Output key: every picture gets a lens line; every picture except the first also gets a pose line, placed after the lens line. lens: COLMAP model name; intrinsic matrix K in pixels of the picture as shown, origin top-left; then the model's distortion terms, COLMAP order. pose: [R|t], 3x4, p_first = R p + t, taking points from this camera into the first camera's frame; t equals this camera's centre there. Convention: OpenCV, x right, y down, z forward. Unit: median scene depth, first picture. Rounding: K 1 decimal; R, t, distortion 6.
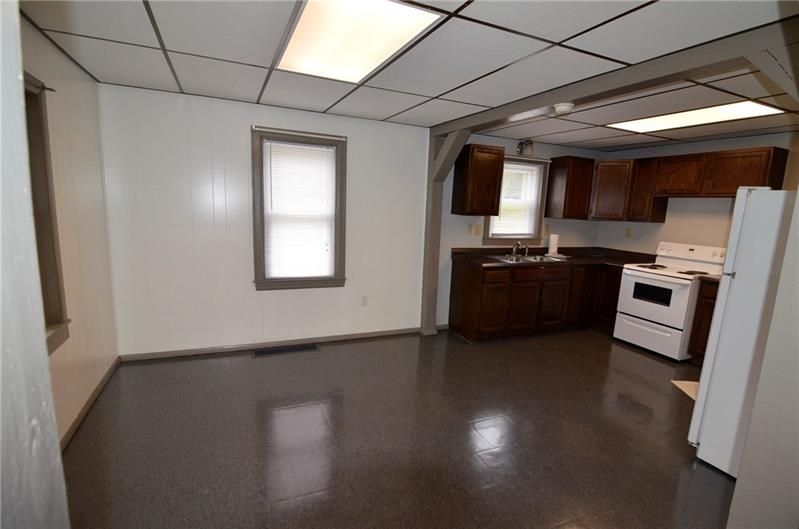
lens RADIAL K [[385.3, 0, 395.2], [0, 385.3, 269.0], [0, 0, 1]] dist [-0.002023, -0.004481]
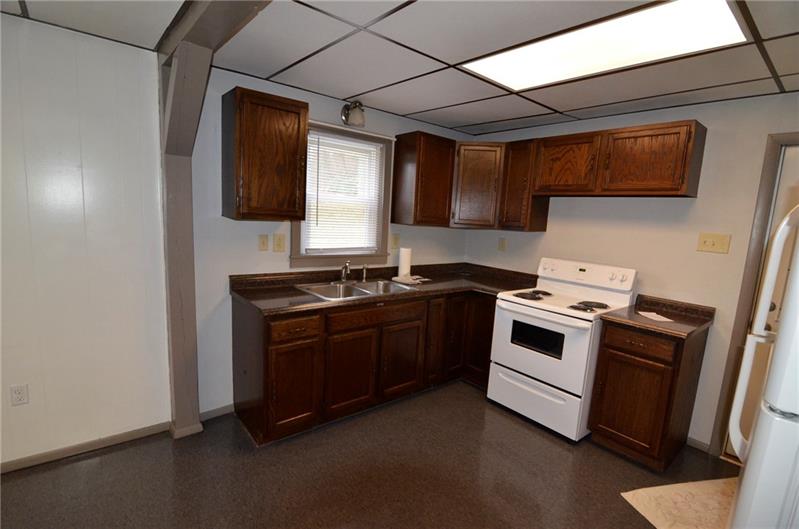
lens RADIAL K [[385.3, 0, 392.6], [0, 385.3, 263.7], [0, 0, 1]] dist [-0.002023, -0.004481]
pose [[0.963444, -0.021718, 0.267029, 0.231992], [0.026919, 0.999512, -0.015835, -0.057144], [-0.266555, 0.022444, 0.963558, 0.387358]]
